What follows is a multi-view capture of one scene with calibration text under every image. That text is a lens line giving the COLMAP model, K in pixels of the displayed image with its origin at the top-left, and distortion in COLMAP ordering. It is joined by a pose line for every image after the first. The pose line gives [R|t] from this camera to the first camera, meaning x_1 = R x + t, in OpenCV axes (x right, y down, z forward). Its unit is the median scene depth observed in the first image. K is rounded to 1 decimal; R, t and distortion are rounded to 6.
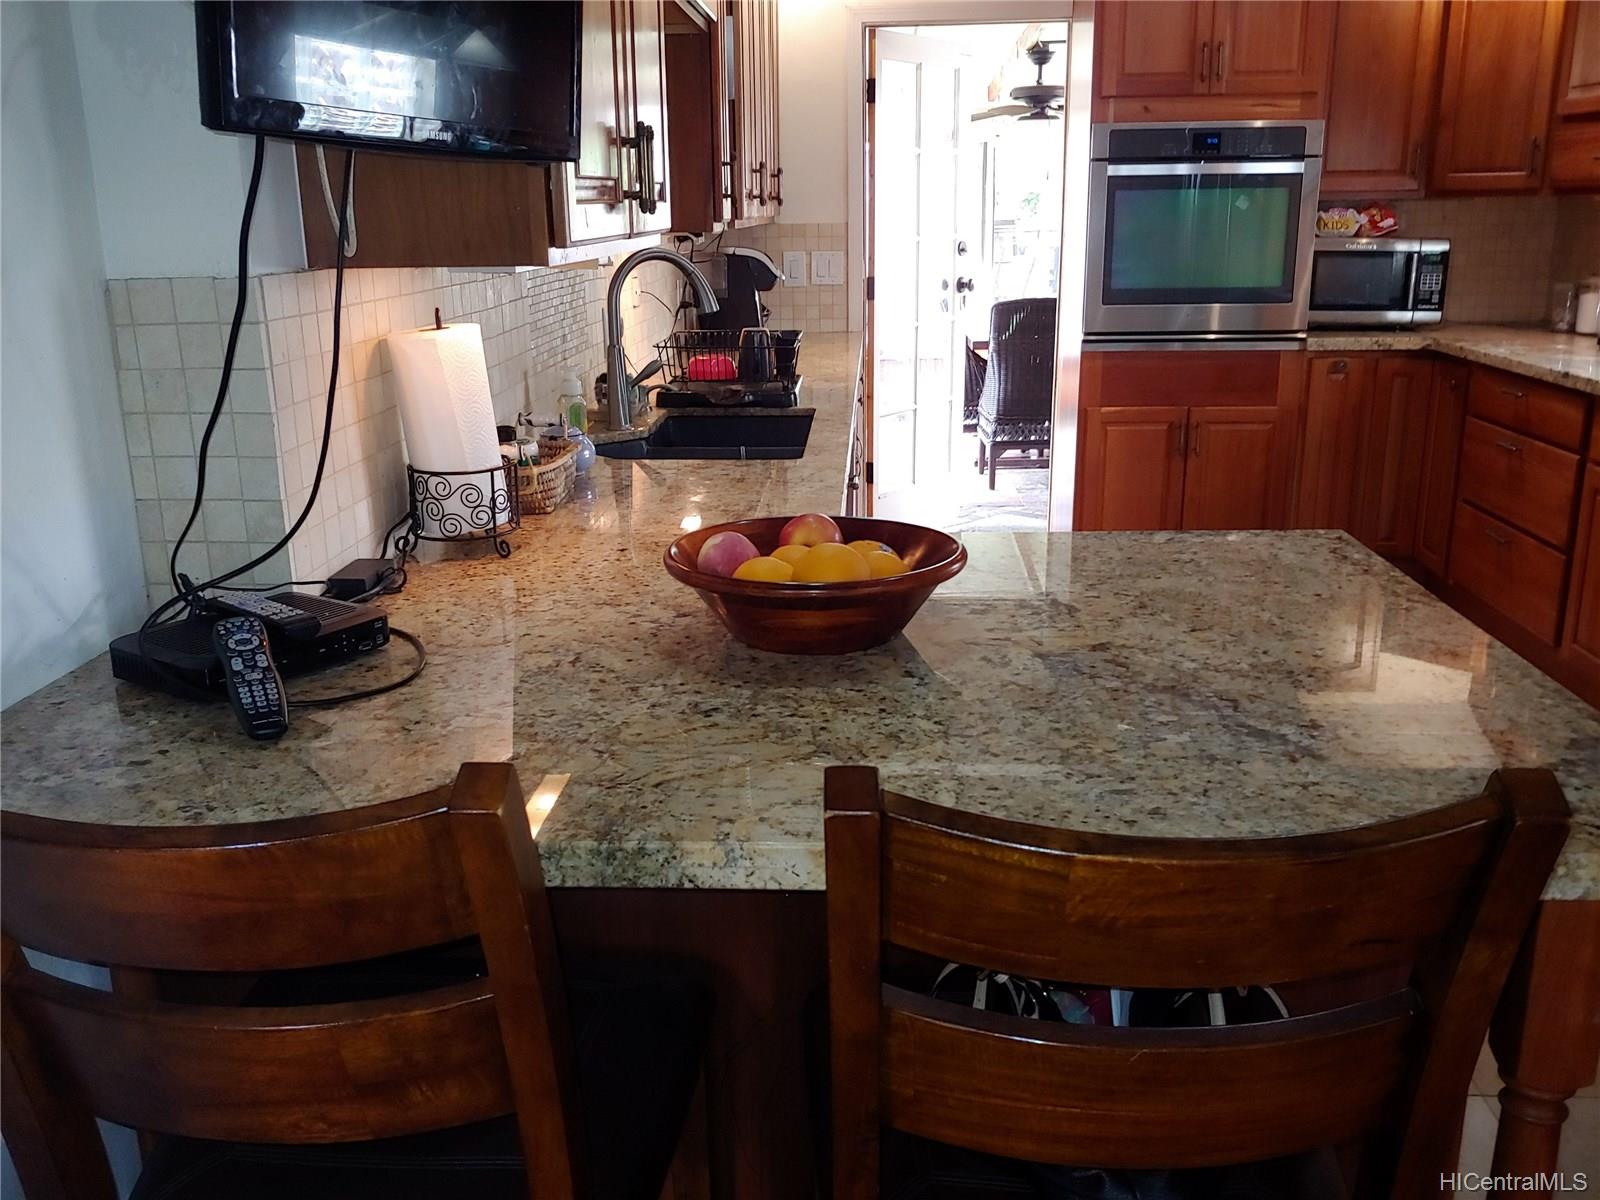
lens RADIAL K [[1437.0, 0, 787.7], [0, 1437.0, 604.6], [0, 0, 1]] dist [0.030058, -0.048332]
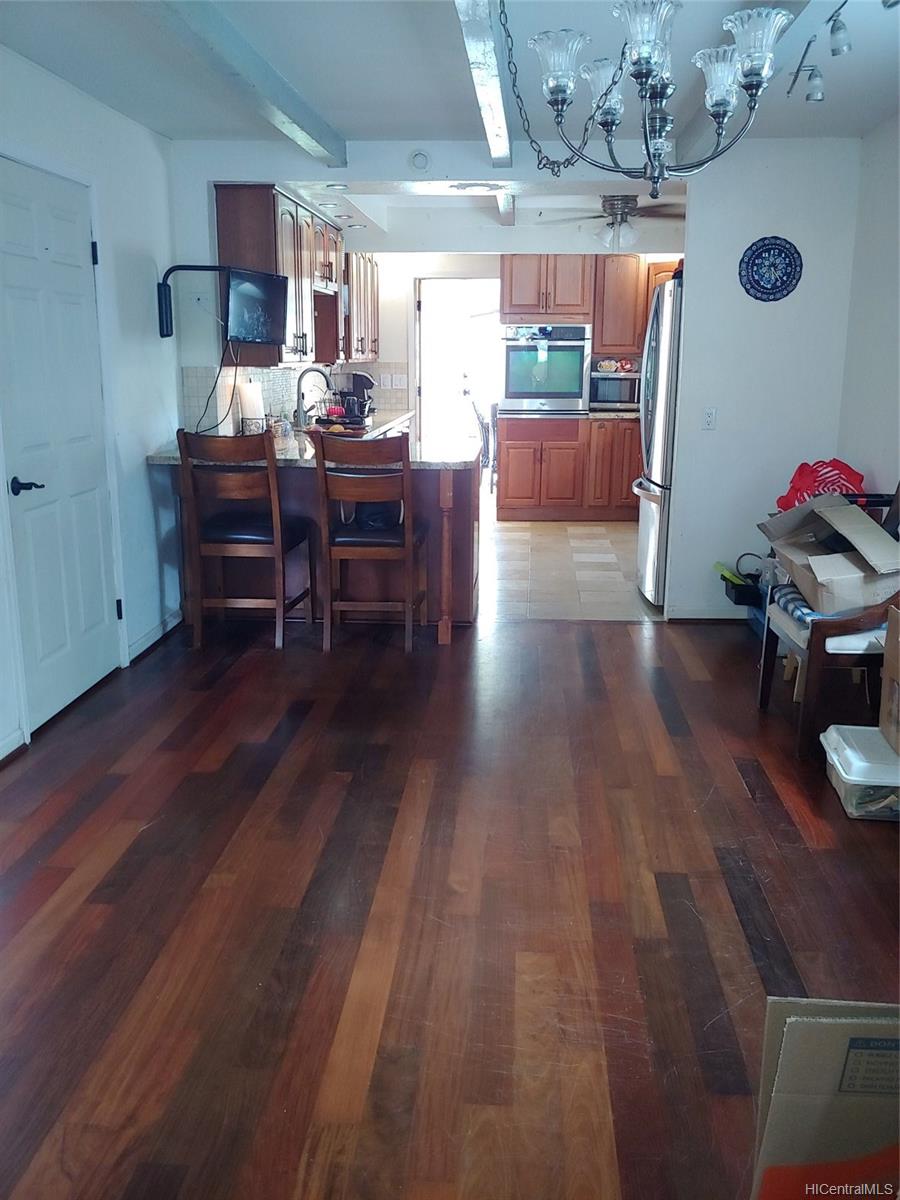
lens RADIAL K [[1077.7, 0, 425.1], [0, 1077.7, 631.2], [0, 0, 1]] dist [0.030058, -0.048332]
pose [[0.999358, 0.026401, -0.024237, 0.138560], [-0.026840, 0.999479, -0.017953, 0.223589], [0.023750, 0.018592, 0.999545, -0.821831]]
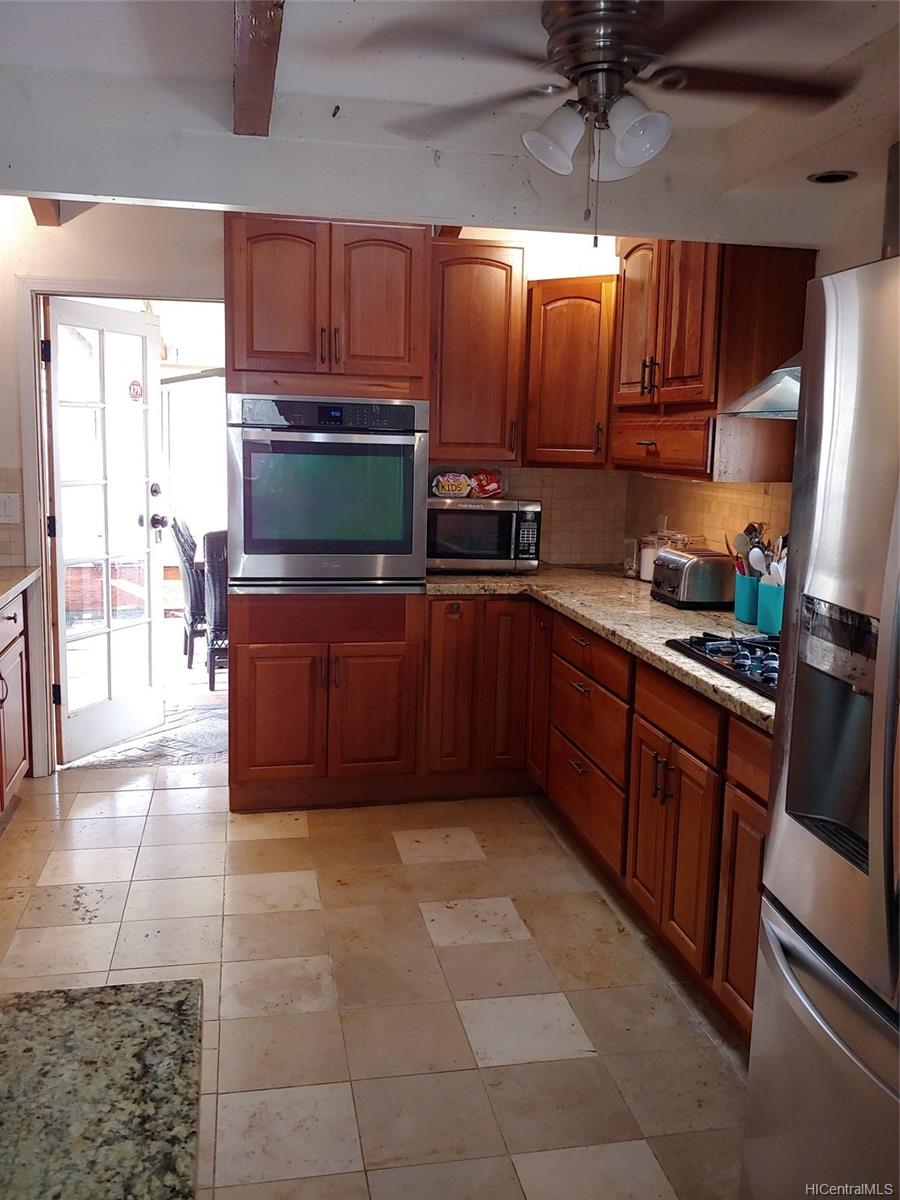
lens RADIAL K [[1077.7, 0, 450.0], [0, 1077.7, 612.6], [0, 0, 1]] dist [0.030058, -0.048332]
pose [[0.963808, -0.003828, 0.266570, 0.149838], [0.032108, 0.994285, -0.101811, -0.074205], [-0.264657, 0.106686, 0.958423, 0.174565]]
